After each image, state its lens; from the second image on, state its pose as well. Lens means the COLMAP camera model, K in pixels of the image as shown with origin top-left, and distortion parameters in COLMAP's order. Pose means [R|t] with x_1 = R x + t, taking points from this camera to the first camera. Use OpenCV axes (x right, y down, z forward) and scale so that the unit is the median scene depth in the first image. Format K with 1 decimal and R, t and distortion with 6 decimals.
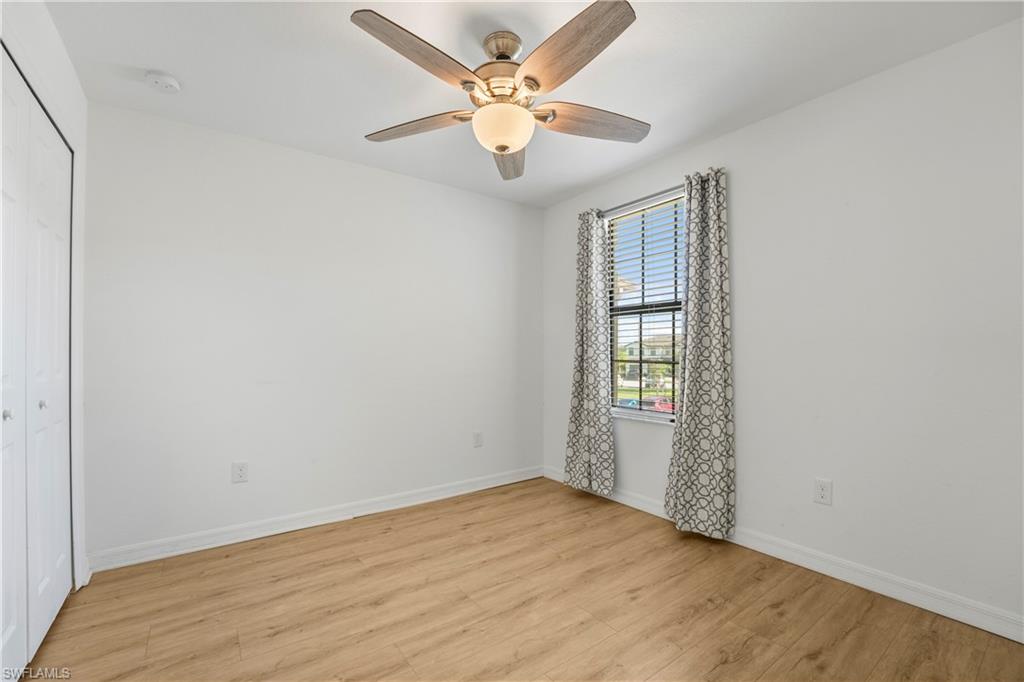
lens RADIAL K [[428.8, 0, 512.0], [0, 428.8, 341.0], [0, 0, 1]] dist [-0.000356, 0.000021]
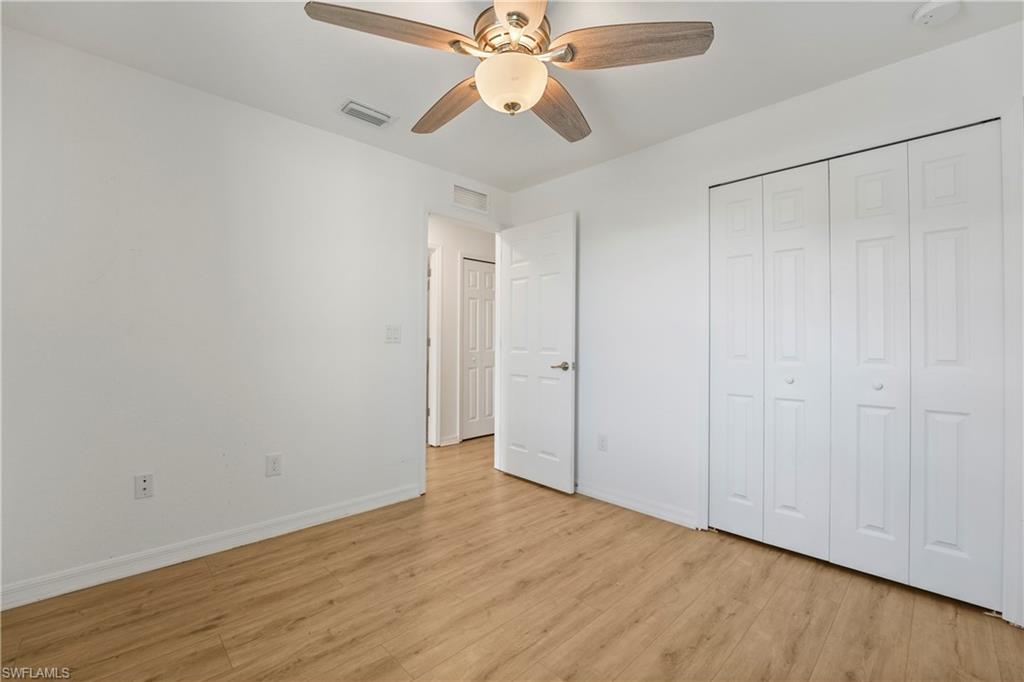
lens RADIAL K [[428.8, 0, 512.0], [0, 428.8, 341.0], [0, 0, 1]] dist [-0.000356, 0.000021]
pose [[-0.989781, -0.007179, -0.142417, 0.103222], [-0.001214, 0.999120, -0.041925, 0.066072], [0.142592, -0.041323, -0.988918, 1.941077]]
